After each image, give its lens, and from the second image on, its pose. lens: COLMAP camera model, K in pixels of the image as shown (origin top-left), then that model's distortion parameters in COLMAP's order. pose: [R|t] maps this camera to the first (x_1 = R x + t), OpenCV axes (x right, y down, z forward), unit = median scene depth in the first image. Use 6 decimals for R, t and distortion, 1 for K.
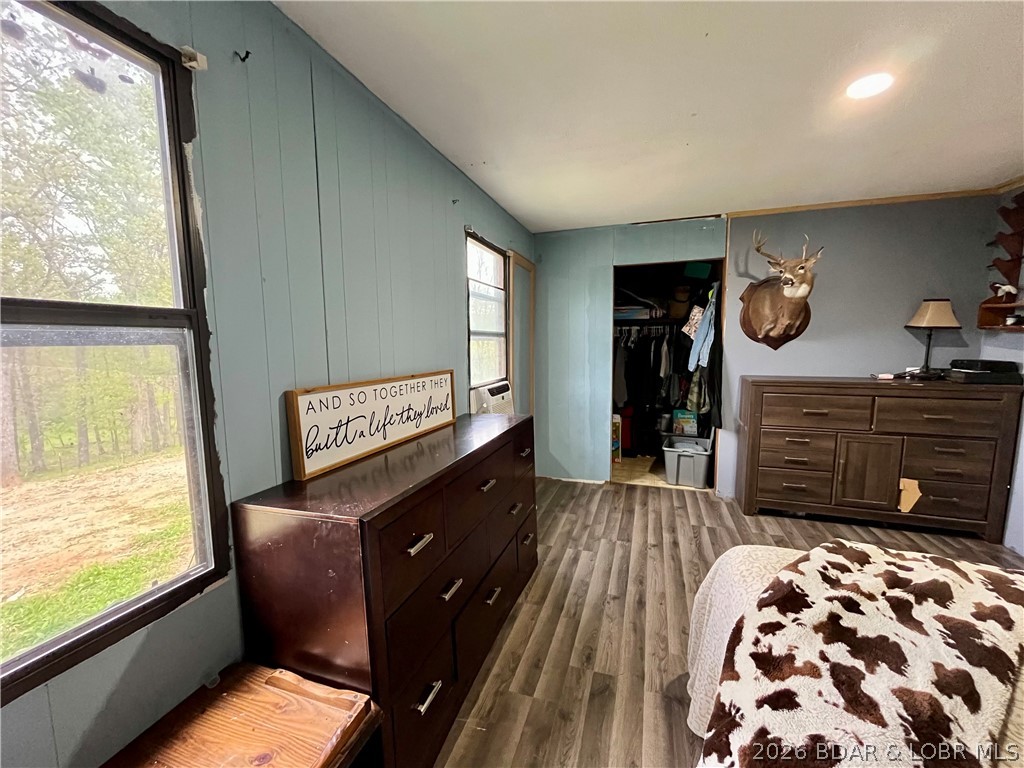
lens RADIAL K [[414.3, 0, 513.9], [0, 414.3, 385.6], [0, 0, 1]] dist [-0.003465, -0.000467]
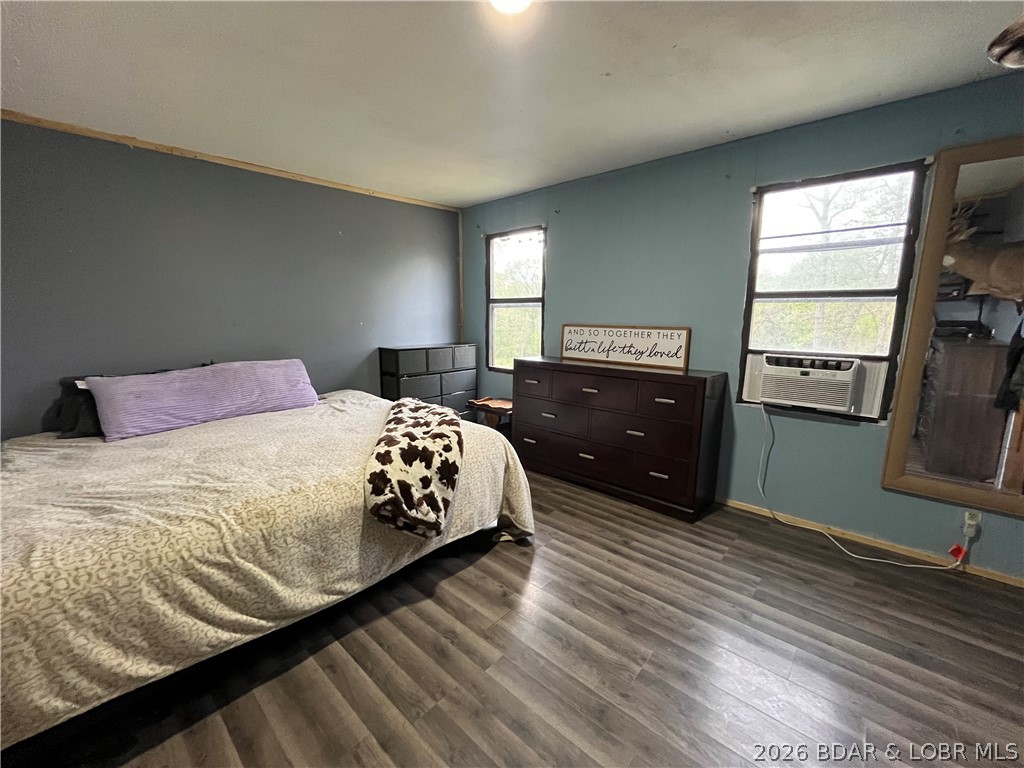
lens RADIAL K [[414.3, 0, 512.4], [0, 414.3, 384.1], [0, 0, 1]] dist [-0.003465, -0.000467]
pose [[-0.395714, 0.165808, -0.903282, 1.385312], [-0.090430, 0.971752, 0.217993, -0.110082], [0.913911, 0.167947, -0.369542, 1.148452]]
